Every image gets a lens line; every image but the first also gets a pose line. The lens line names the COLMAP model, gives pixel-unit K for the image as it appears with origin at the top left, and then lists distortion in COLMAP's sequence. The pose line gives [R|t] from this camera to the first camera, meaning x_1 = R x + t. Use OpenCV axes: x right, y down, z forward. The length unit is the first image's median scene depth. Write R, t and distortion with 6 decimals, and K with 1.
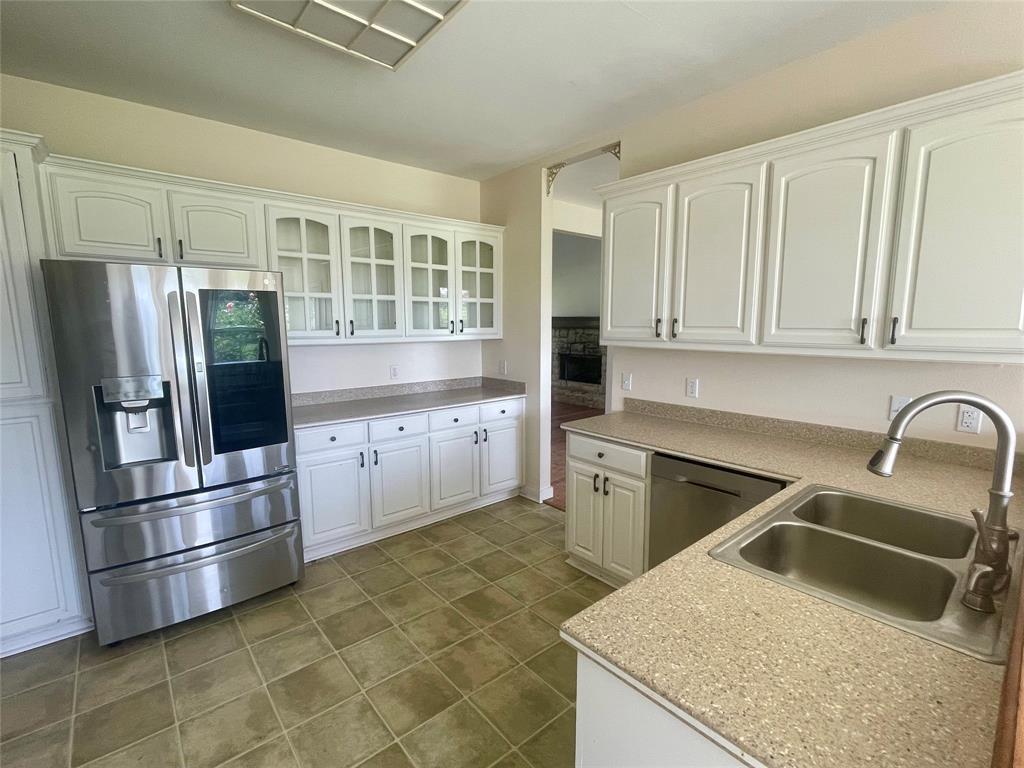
lens RADIAL K [[475.9, 0, 512.0], [0, 475.9, 384.0], [0, 0, 1]] dist [0.001194, 0.000199]
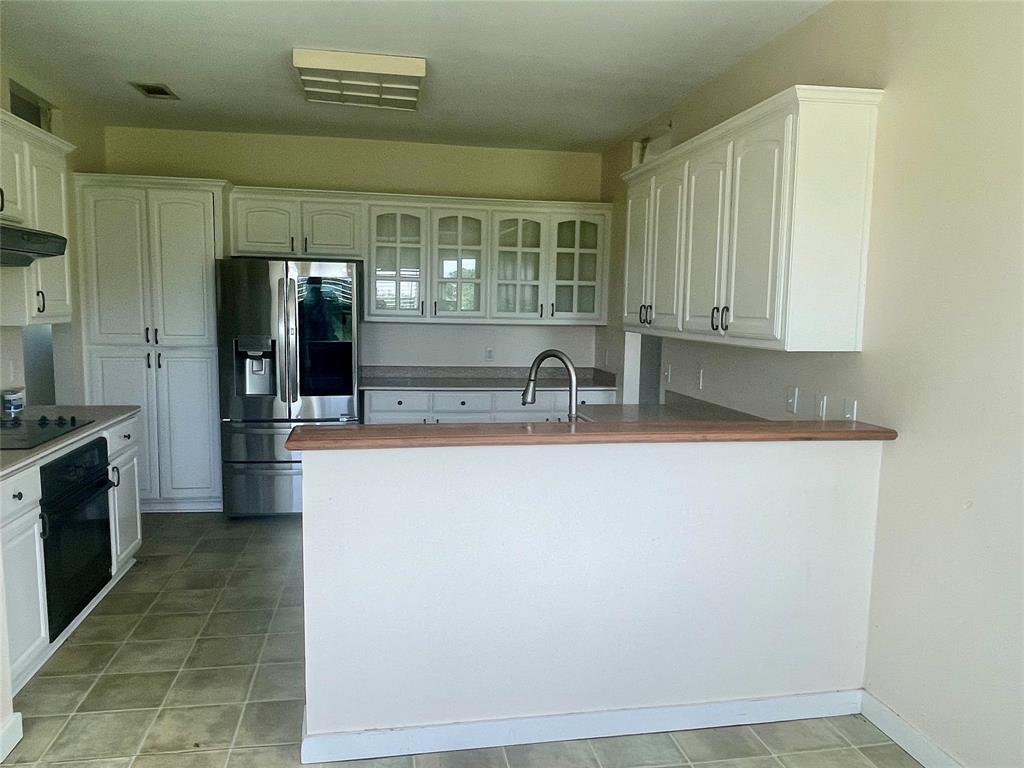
lens RADIAL K [[751.5, 0, 512.0], [0, 751.5, 384.0], [0, 0, 1]] dist [0.000963, 0.000258]
pose [[0.868098, 0.073974, -0.490850, 0.762714], [-0.088747, 0.996031, -0.006848, 0.058467], [0.488395, 0.049507, 0.871217, -0.463618]]
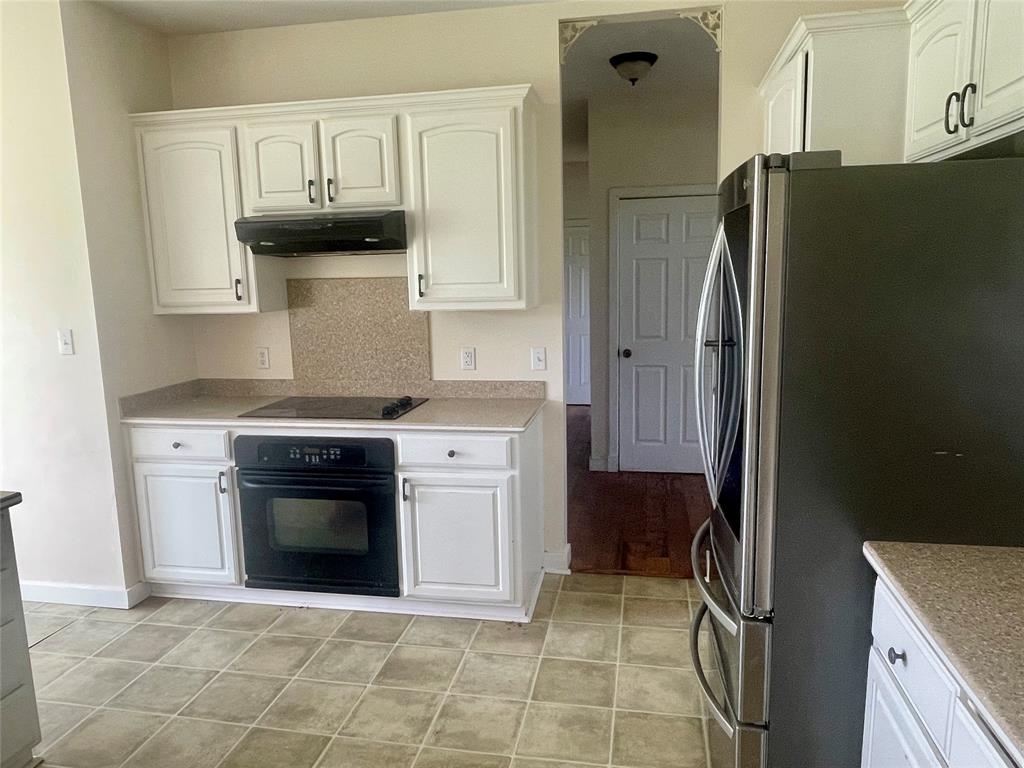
lens RADIAL K [[709.2, 0, 510.2], [0, 709.2, 386.6], [0, 0, 1]] dist [-0.000408, -0.003438]
pose [[-0.773329, 0.121738, -0.622207, 0.200719], [-0.055948, 0.964460, 0.258239, -0.117875], [0.631531, 0.234515, -0.739034, 0.856909]]
